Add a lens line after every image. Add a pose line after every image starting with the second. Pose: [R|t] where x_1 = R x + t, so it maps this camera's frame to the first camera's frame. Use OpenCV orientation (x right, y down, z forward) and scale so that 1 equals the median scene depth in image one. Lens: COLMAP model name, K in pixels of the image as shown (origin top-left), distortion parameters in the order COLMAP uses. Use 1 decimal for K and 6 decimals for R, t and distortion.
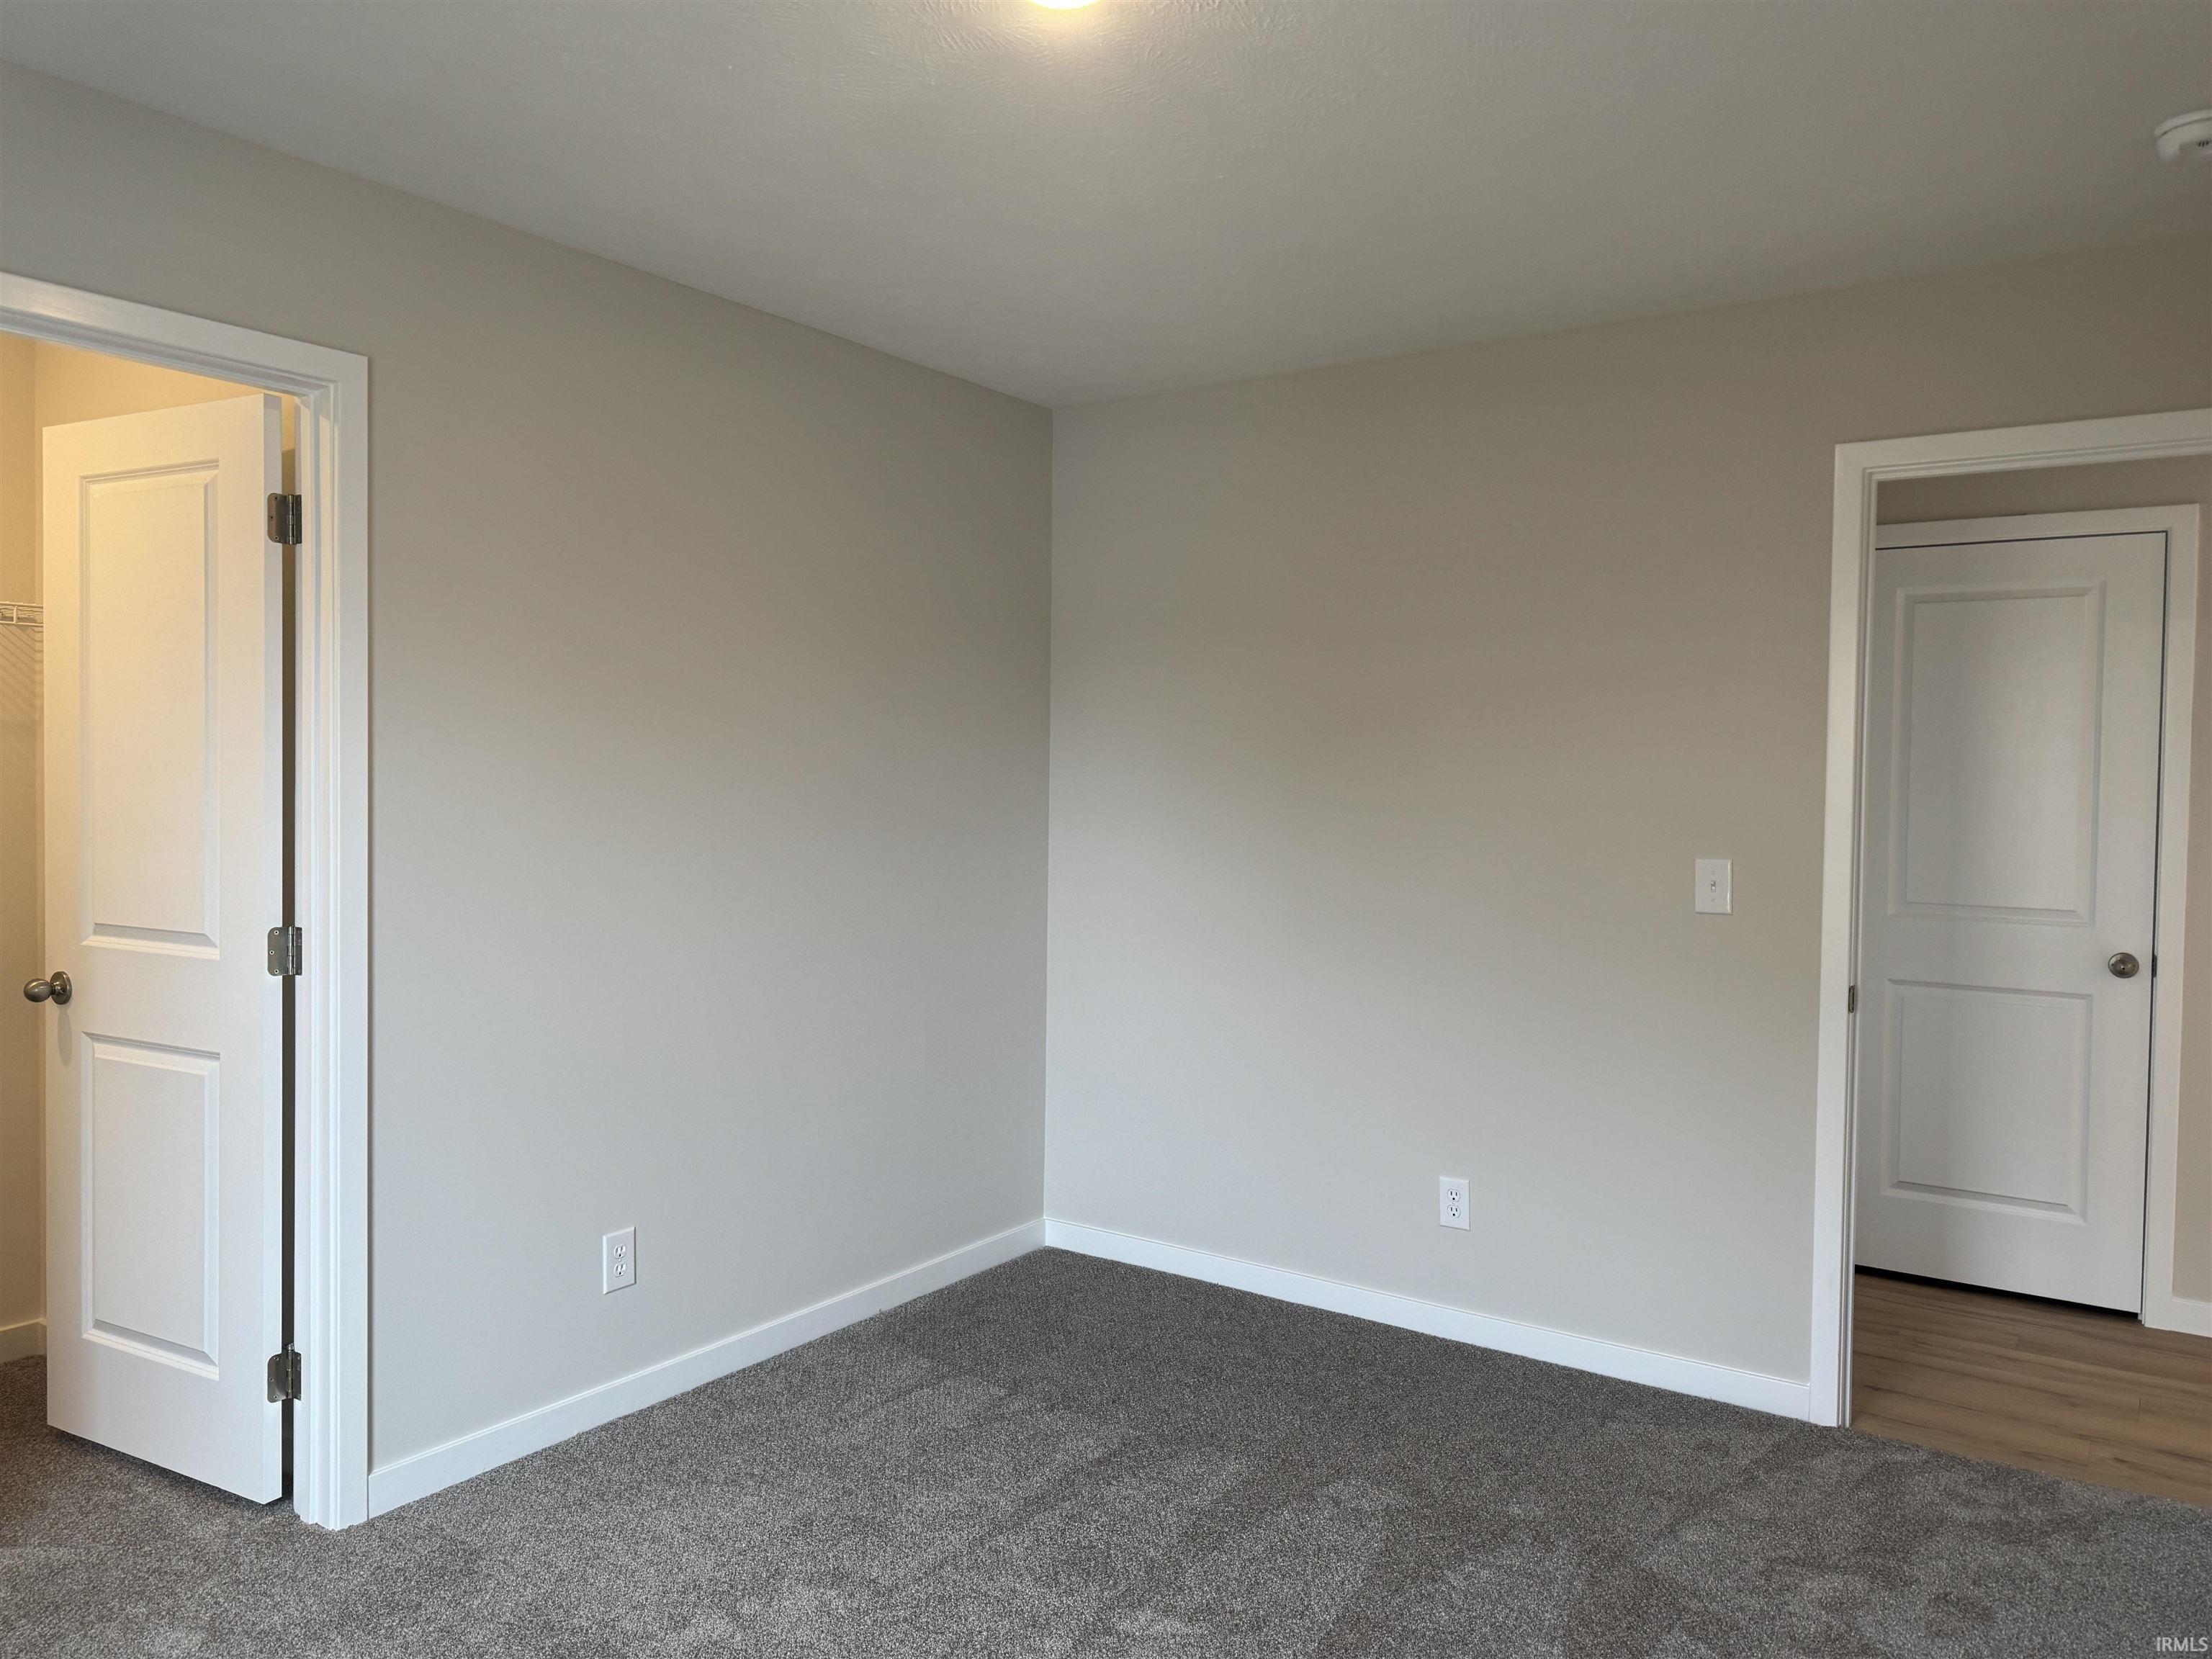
lens RADIAL K [[1613.0, 0, 1105.9], [0, 1613.0, 837.3], [0, 0, 1]] dist [0.088547, -0.094908]
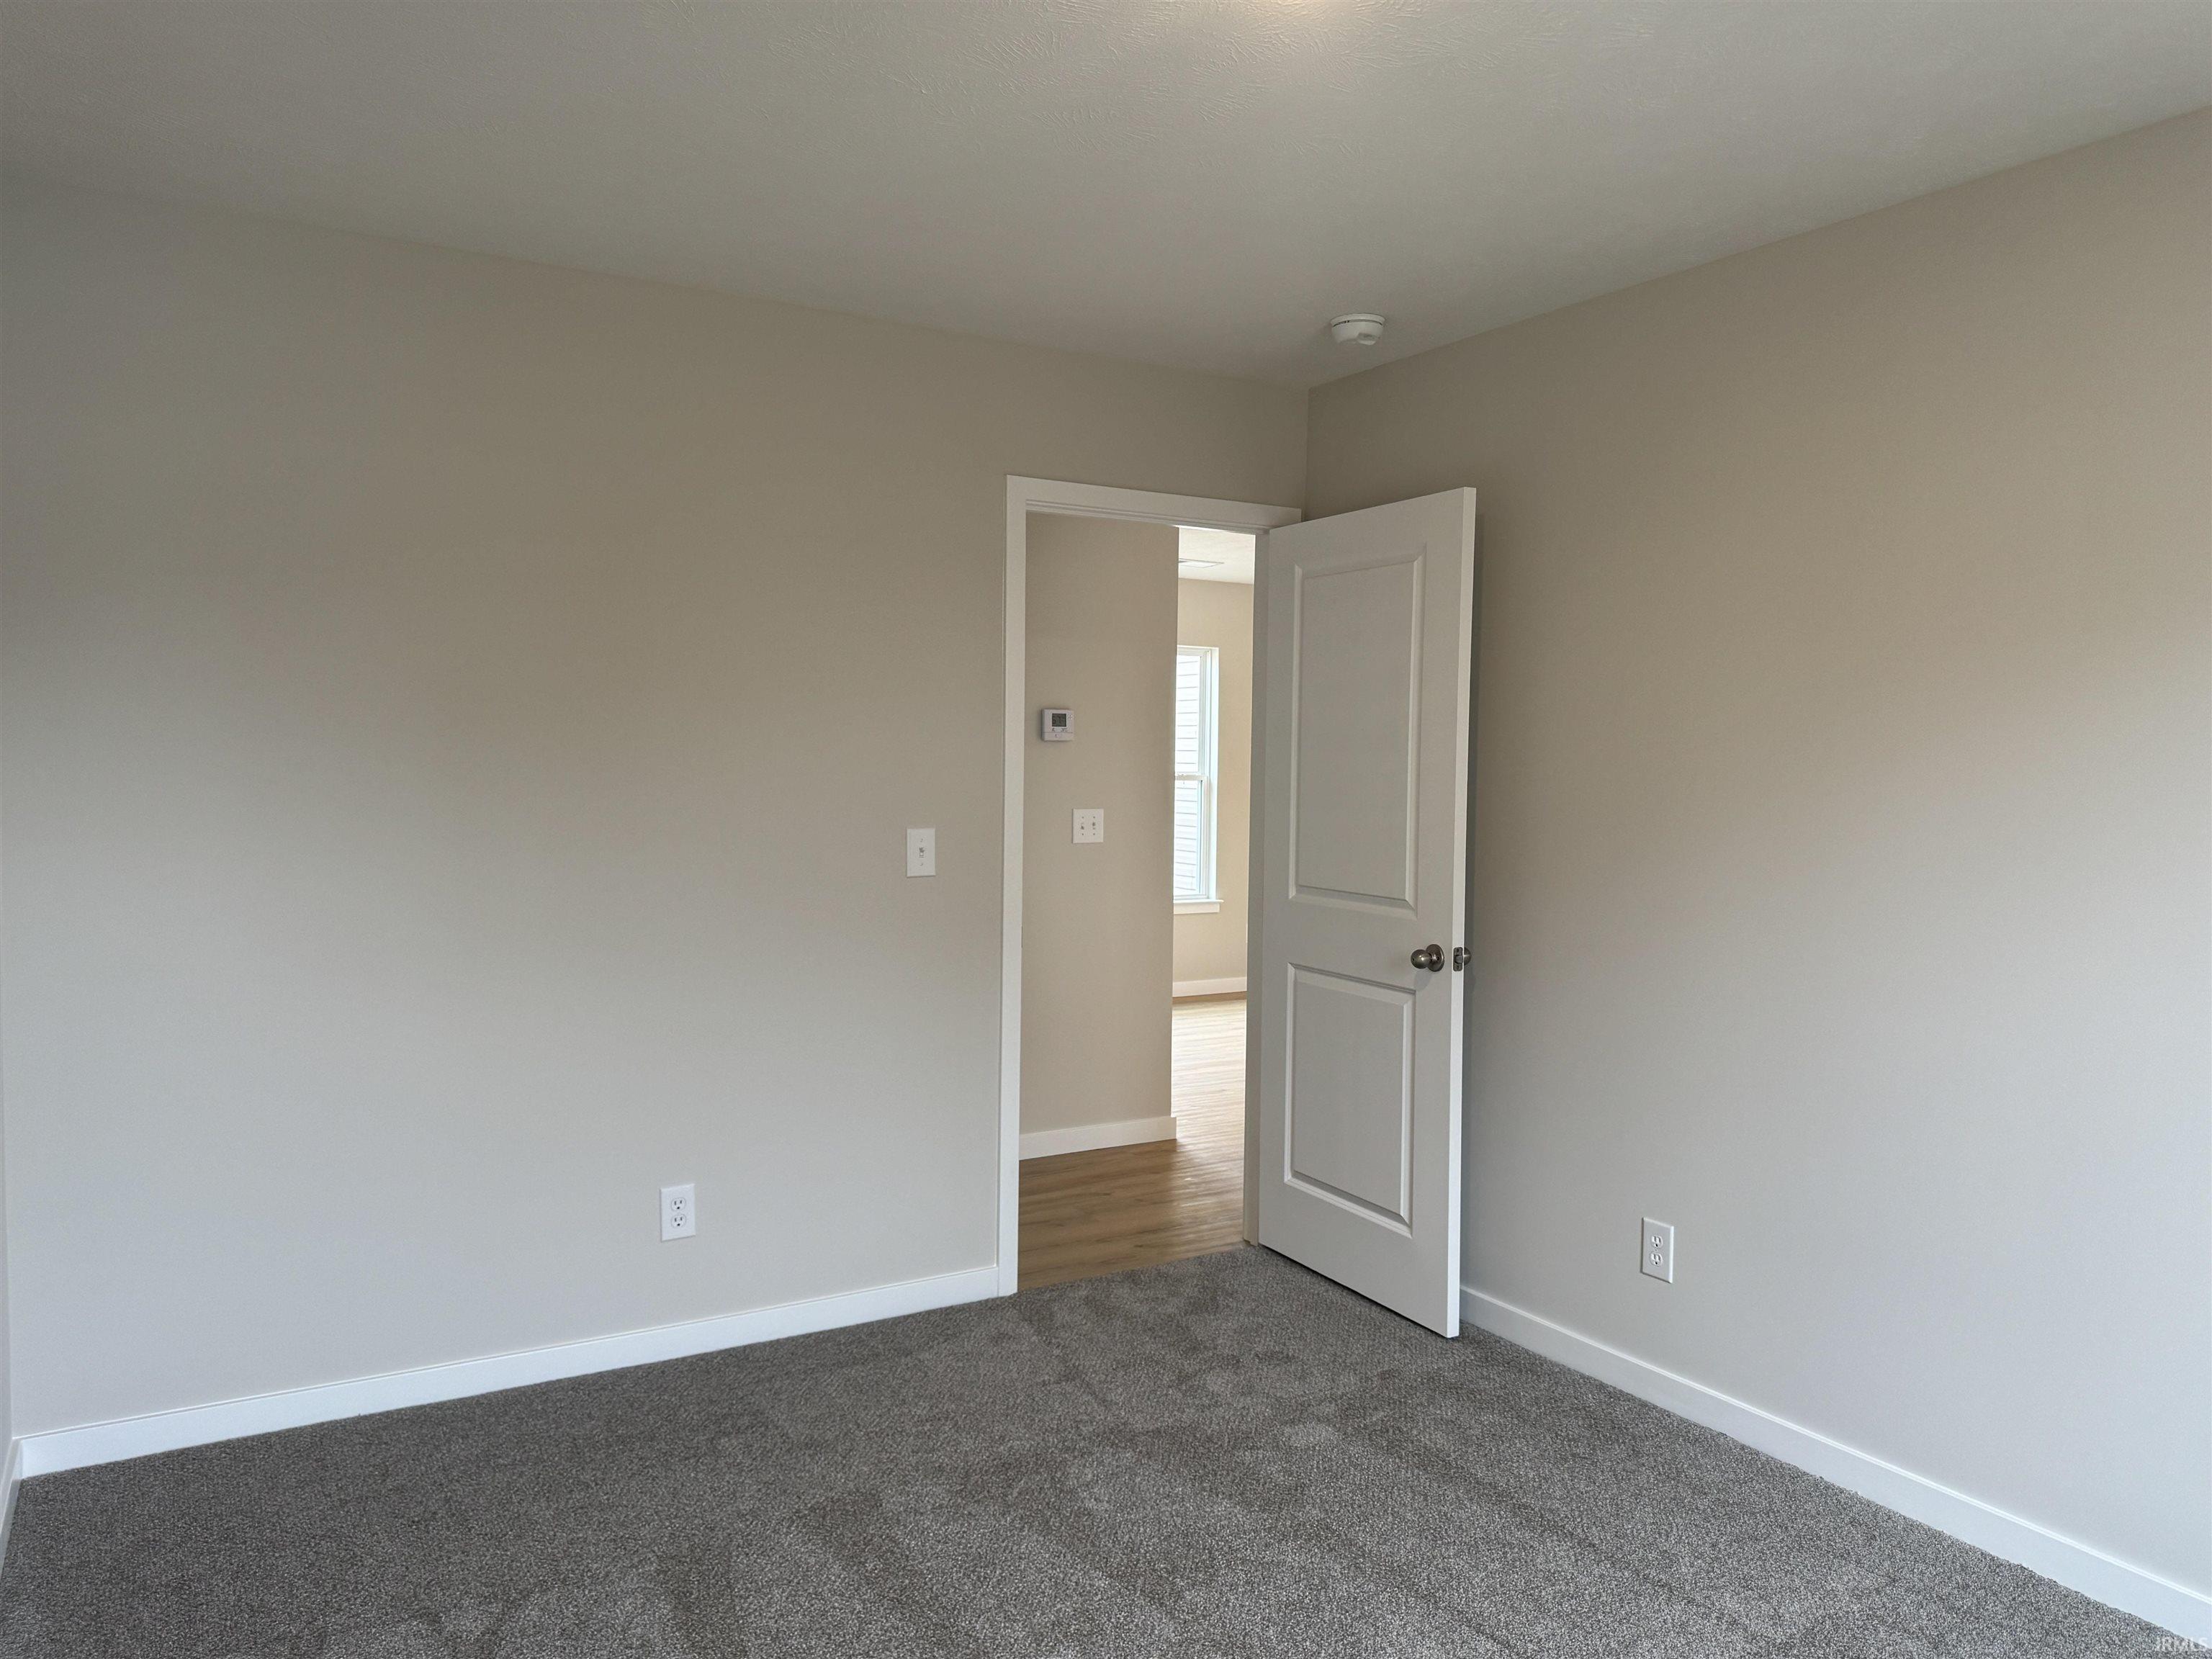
lens RADIAL K [[1613.0, 0, 1101.5], [0, 1613.0, 815.7], [0, 0, 1]] dist [0.088547, -0.094908]
pose [[0.443377, -0.054237, 0.894693, -0.596229], [0.045245, 0.998249, 0.038093, -0.033809], [-0.895193, 0.023591, 0.445054, 0.418939]]
